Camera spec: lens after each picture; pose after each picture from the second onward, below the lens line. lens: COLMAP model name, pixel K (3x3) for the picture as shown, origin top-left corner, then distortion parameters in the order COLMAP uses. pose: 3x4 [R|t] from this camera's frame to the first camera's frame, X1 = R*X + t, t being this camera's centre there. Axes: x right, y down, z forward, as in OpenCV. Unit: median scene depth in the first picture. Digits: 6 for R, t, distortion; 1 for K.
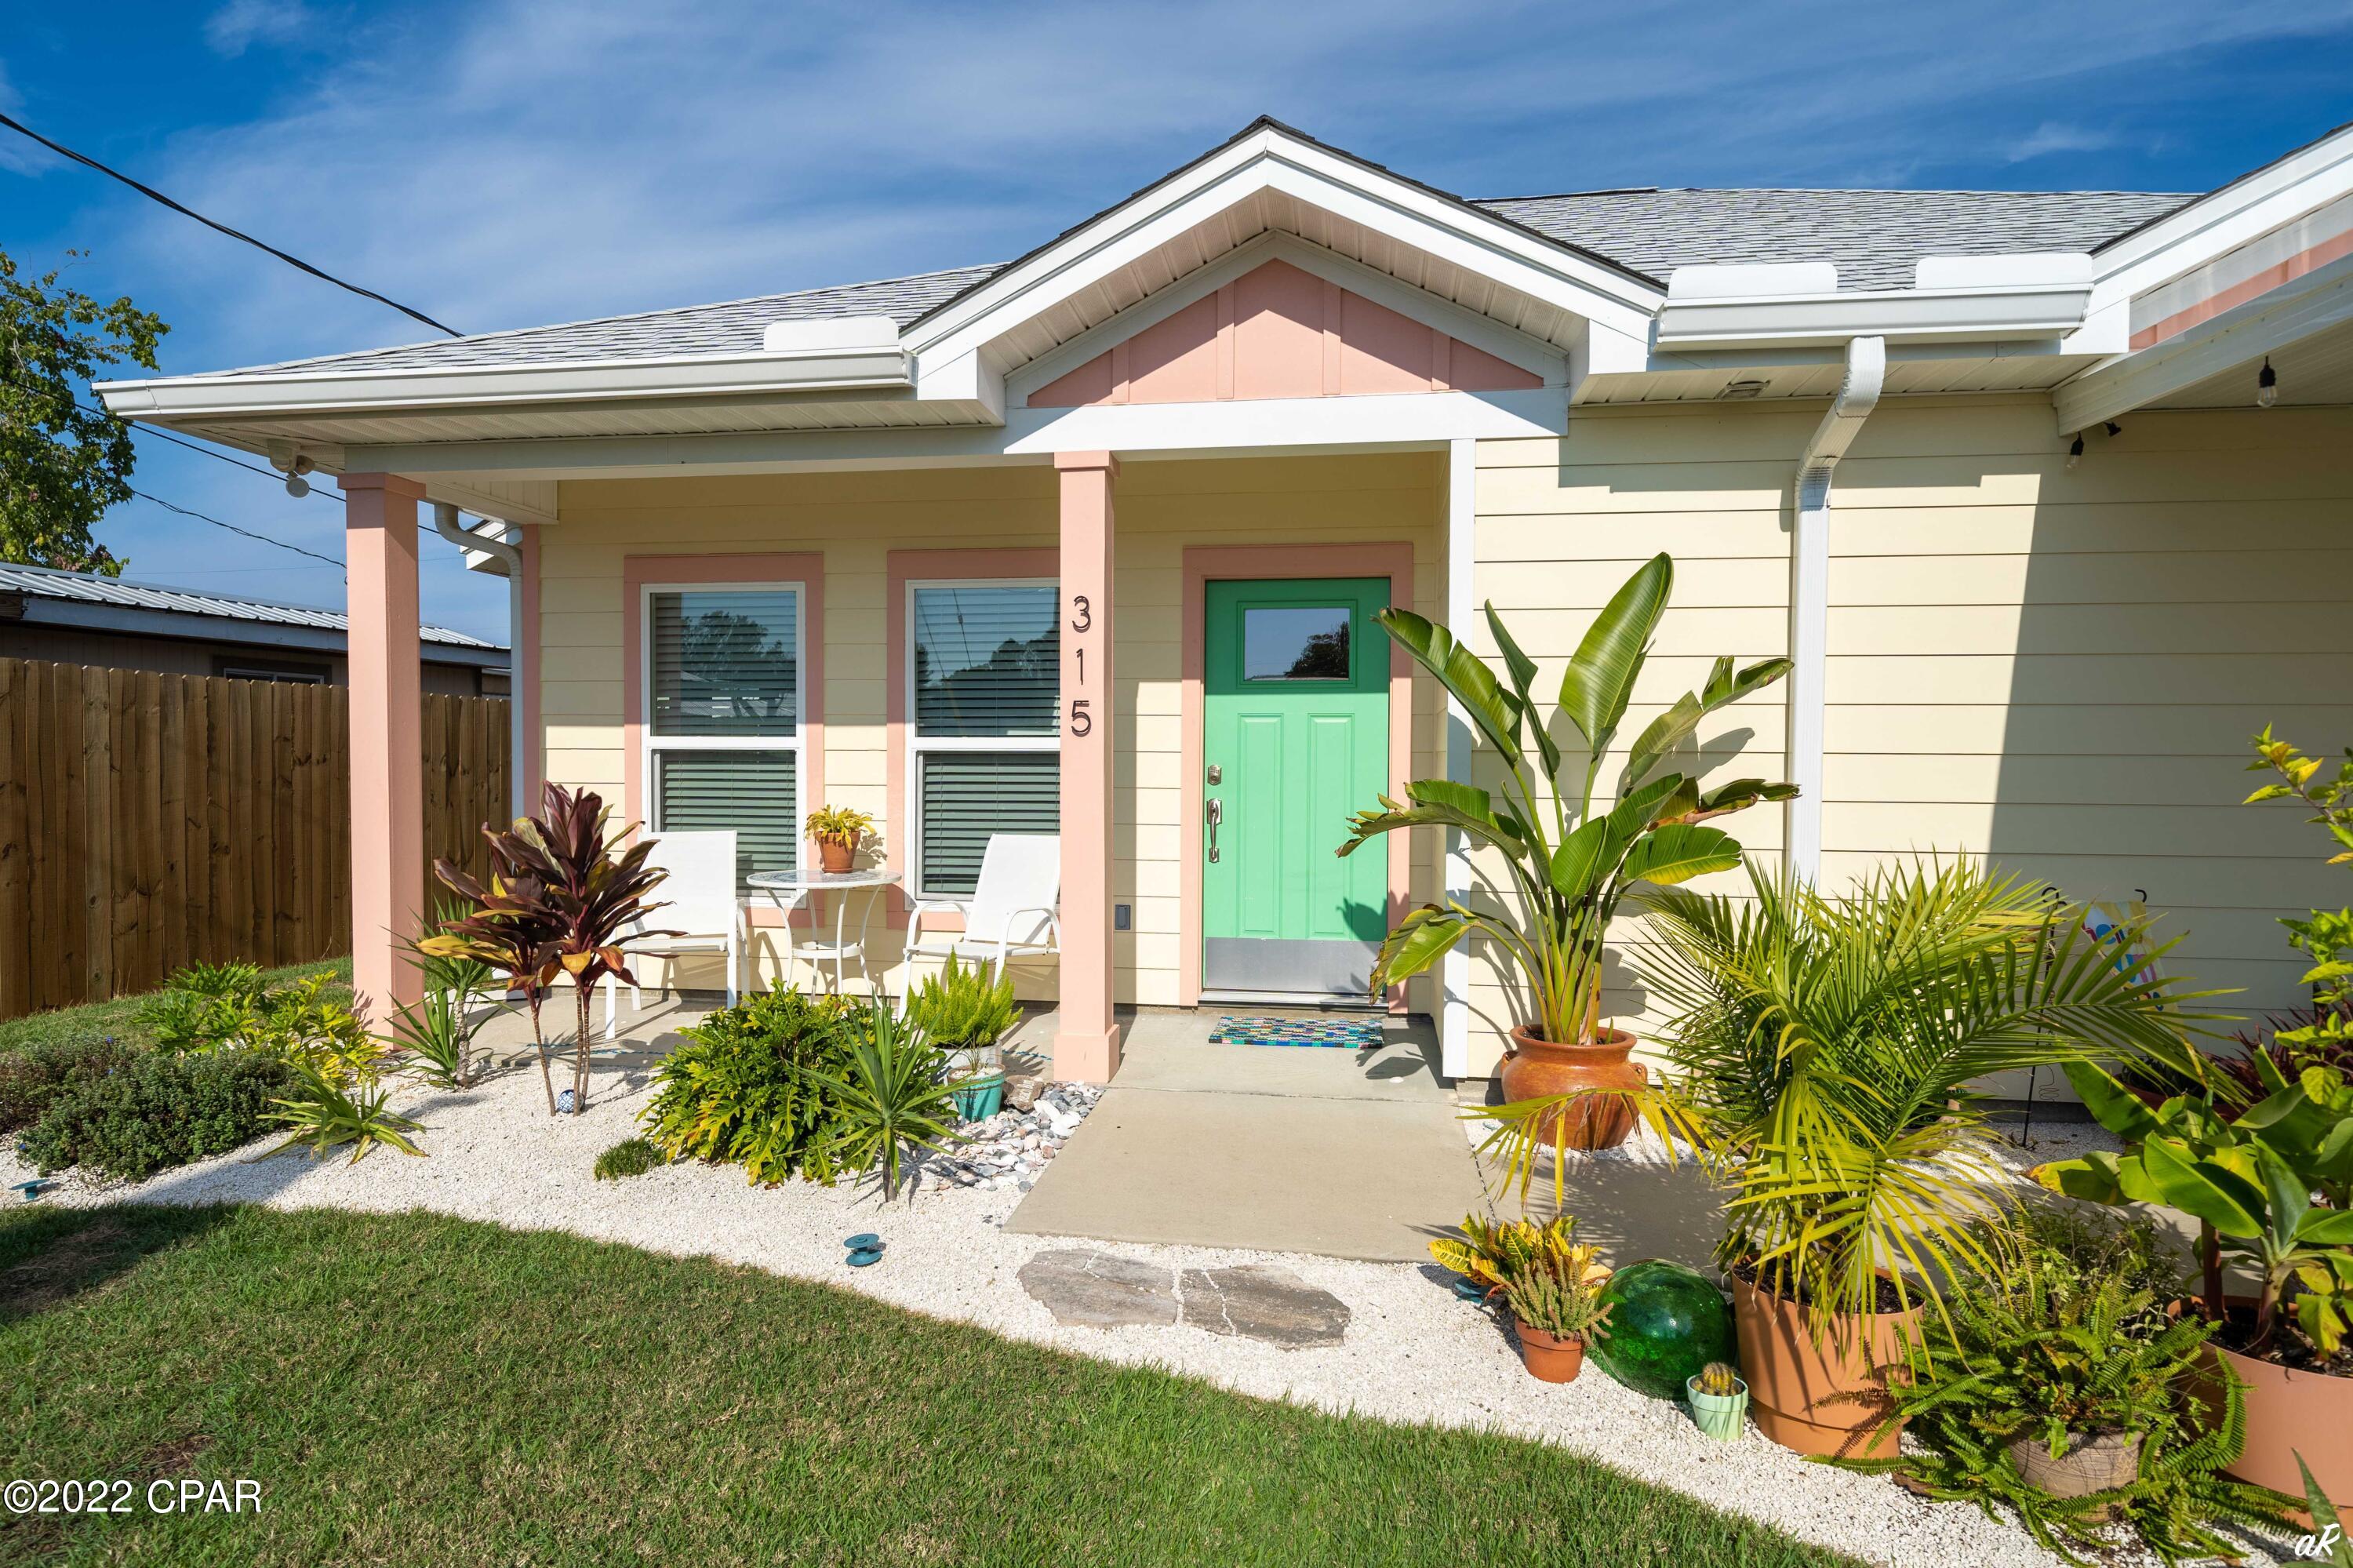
lens RADIAL K [[1293.0, 0, 1175.7], [0, 1293.0, 777.6], [0, 0, 1]] dist [-0.000105, -0.000382]
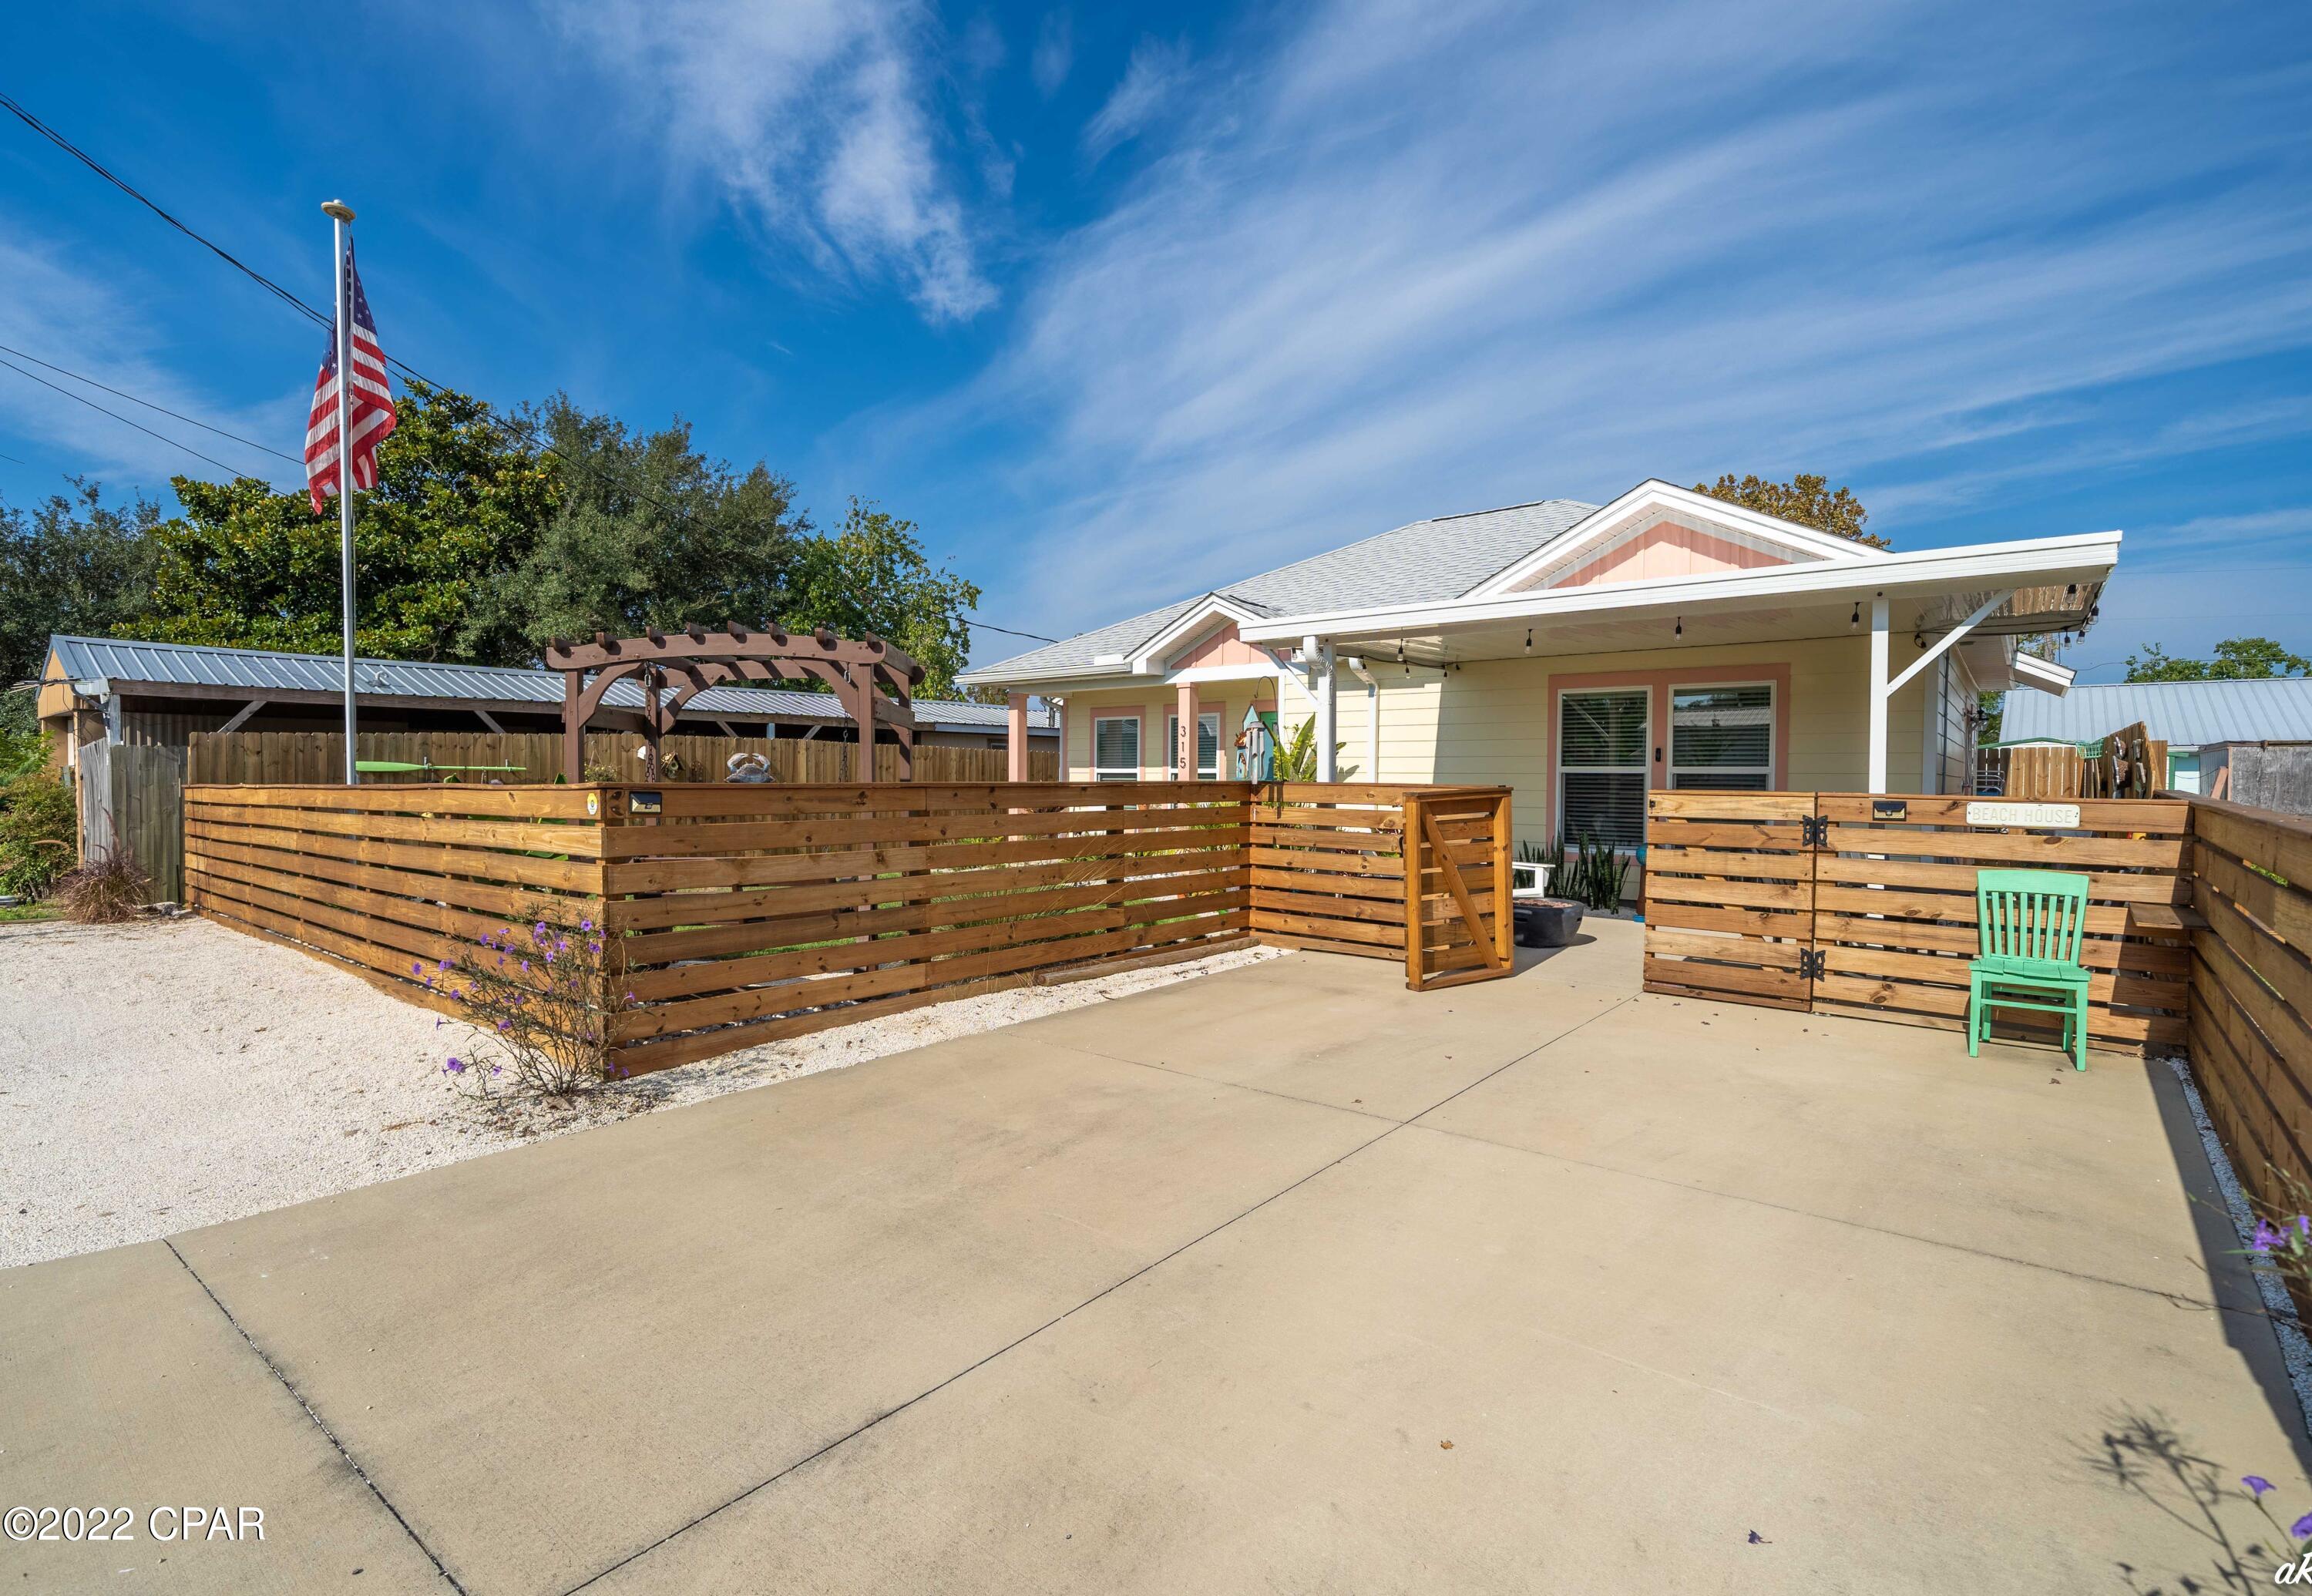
lens RADIAL K [[1113.7, 0, 1156.1], [0, 1113.7, 797.4], [0, 0, 1]] dist [0.000120, 0.000001]
pose [[0.864246, 0.005740, -0.503037, 0.969163], [-0.002412, 0.999971, 0.007267, 0.014367], [0.503064, -0.005067, 0.864234, -1.108230]]
